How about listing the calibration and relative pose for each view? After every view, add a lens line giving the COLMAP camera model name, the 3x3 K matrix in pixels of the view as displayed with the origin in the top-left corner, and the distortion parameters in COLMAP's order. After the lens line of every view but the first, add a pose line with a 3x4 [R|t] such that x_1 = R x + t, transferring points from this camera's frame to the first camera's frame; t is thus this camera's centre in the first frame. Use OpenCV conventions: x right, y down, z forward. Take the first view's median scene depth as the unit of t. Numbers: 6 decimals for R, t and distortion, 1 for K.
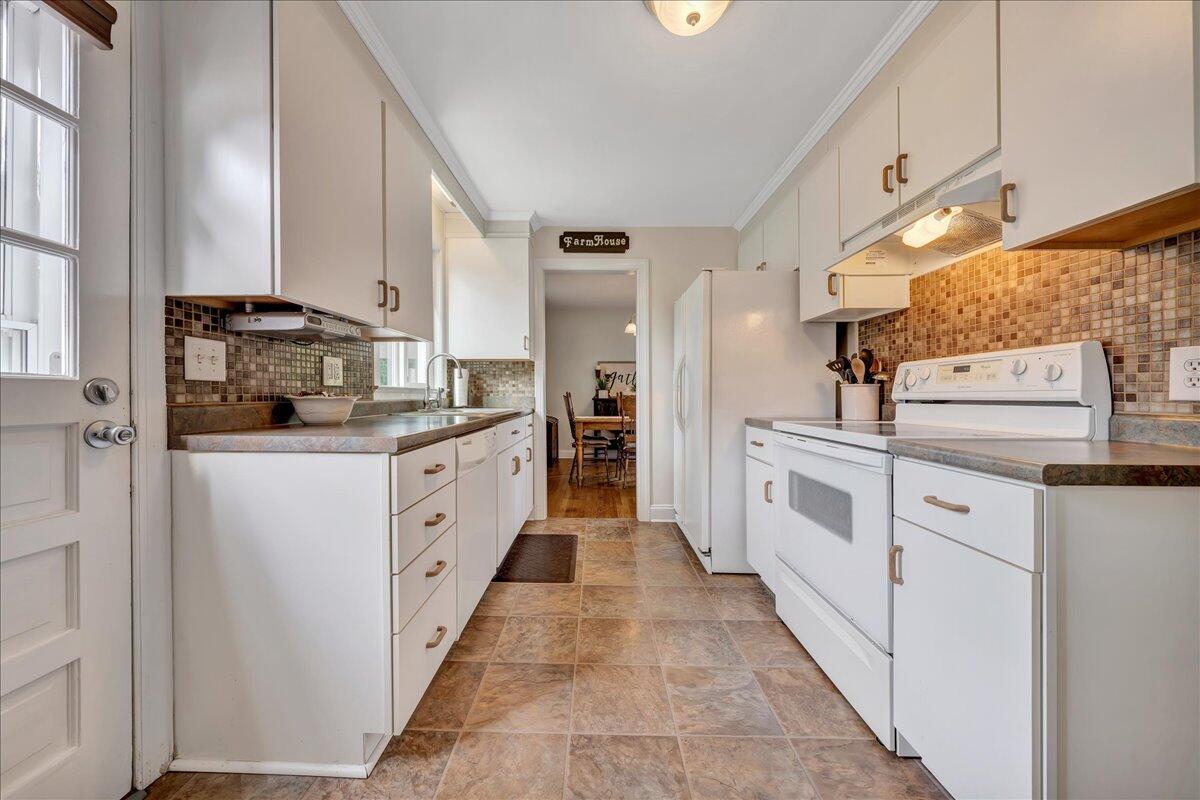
lens RADIAL K [[410.6, 0, 595.7], [0, 410.6, 388.0], [0, 0, 1]] dist [0.000101, 0.000004]
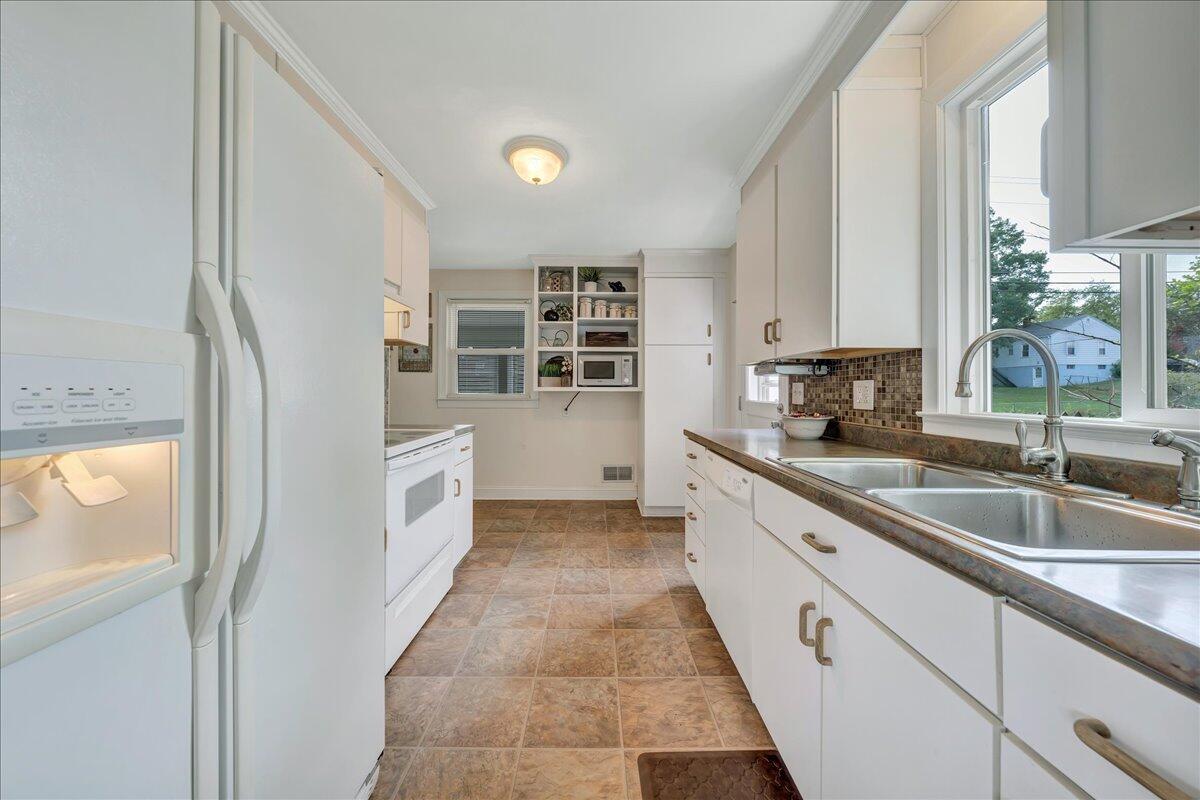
lens RADIAL K [[410.6, 0, 595.7], [0, 410.6, 388.0], [0, 0, 1]] dist [0.000101, 0.000004]
pose [[-0.999973, -0.006043, -0.004083, 0.013911], [-0.005948, 0.999723, -0.022763, -0.035047], [0.004219, -0.022738, -0.999733, 2.114511]]
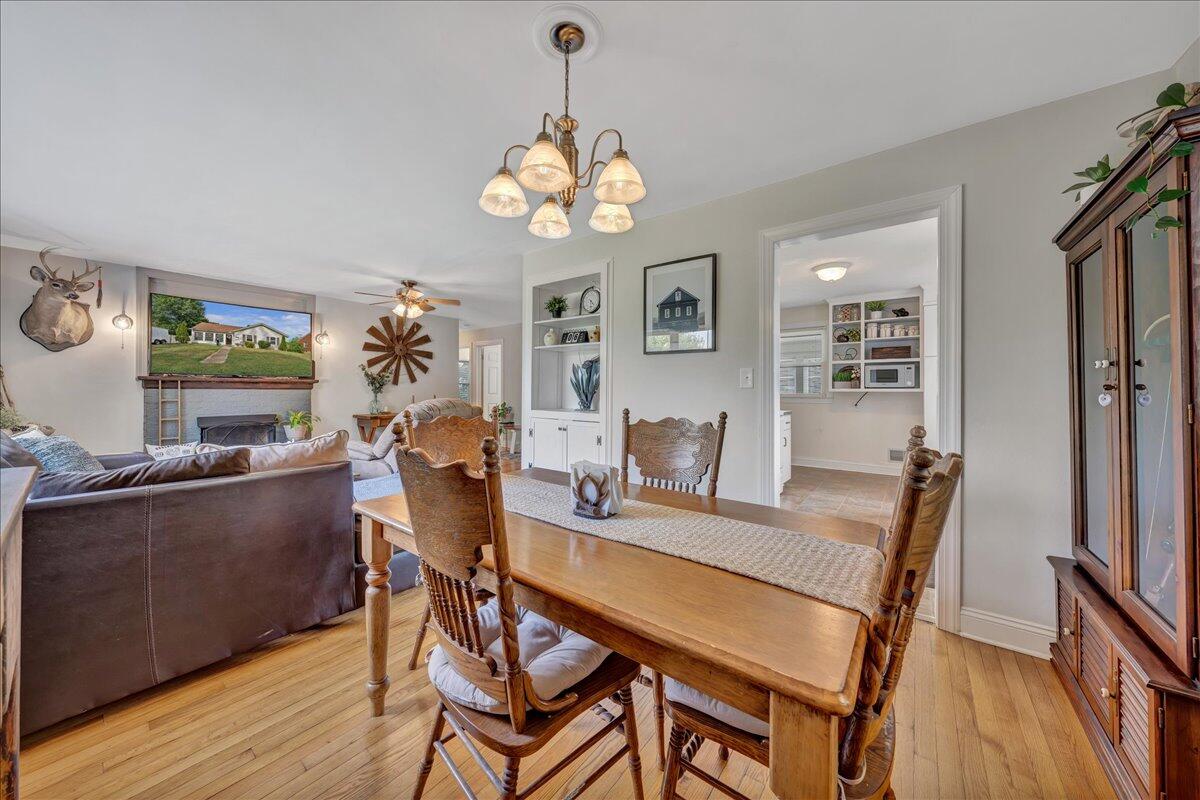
lens RADIAL K [[410.6, 0, 595.7], [0, 410.6, 388.0], [0, 0, 1]] dist [0.000101, 0.000004]
pose [[-0.793762, -0.001979, 0.608225, -0.171667], [-0.016174, 0.999710, -0.017856, -0.006265], [-0.608014, -0.024011, -0.793563, 3.600437]]
